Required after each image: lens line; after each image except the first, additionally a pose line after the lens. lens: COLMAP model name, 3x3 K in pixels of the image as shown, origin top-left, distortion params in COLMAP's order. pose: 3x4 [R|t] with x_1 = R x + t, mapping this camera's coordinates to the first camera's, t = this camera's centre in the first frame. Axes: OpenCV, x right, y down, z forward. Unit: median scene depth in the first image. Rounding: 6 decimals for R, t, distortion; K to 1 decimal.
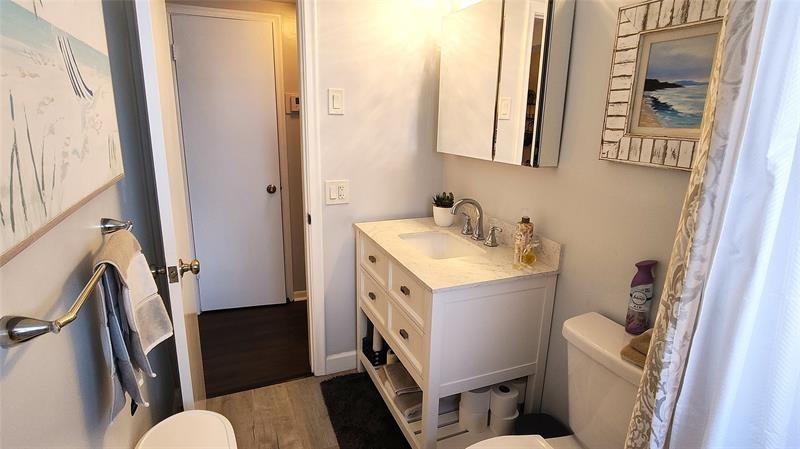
lens RADIAL K [[431.3, 0, 401.5], [0, 431.3, 225.6], [0, 0, 1]] dist [-0.001330, 0.002358]
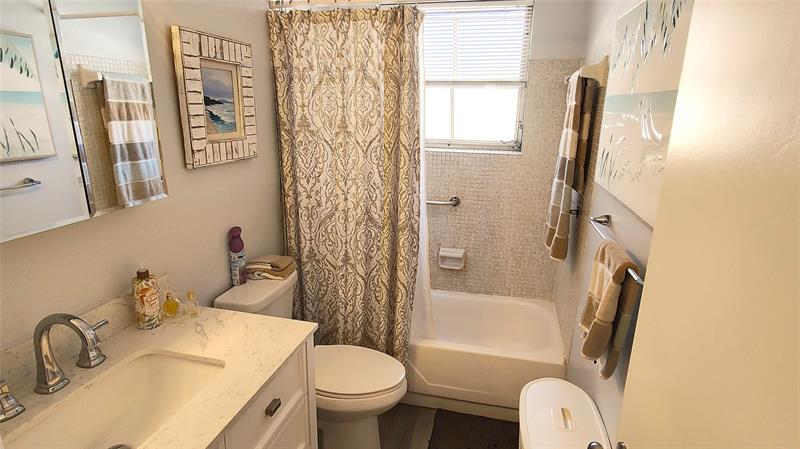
lens RADIAL K [[431.3, 0, 400.6], [0, 431.3, 225.2], [0, 0, 1]] dist [-0.001330, 0.002358]
pose [[-0.806300, -0.191368, 0.559695, -0.655307], [0.114004, 0.878202, 0.464504, -0.536597], [-0.580417, 0.438337, -0.686278, 1.722802]]
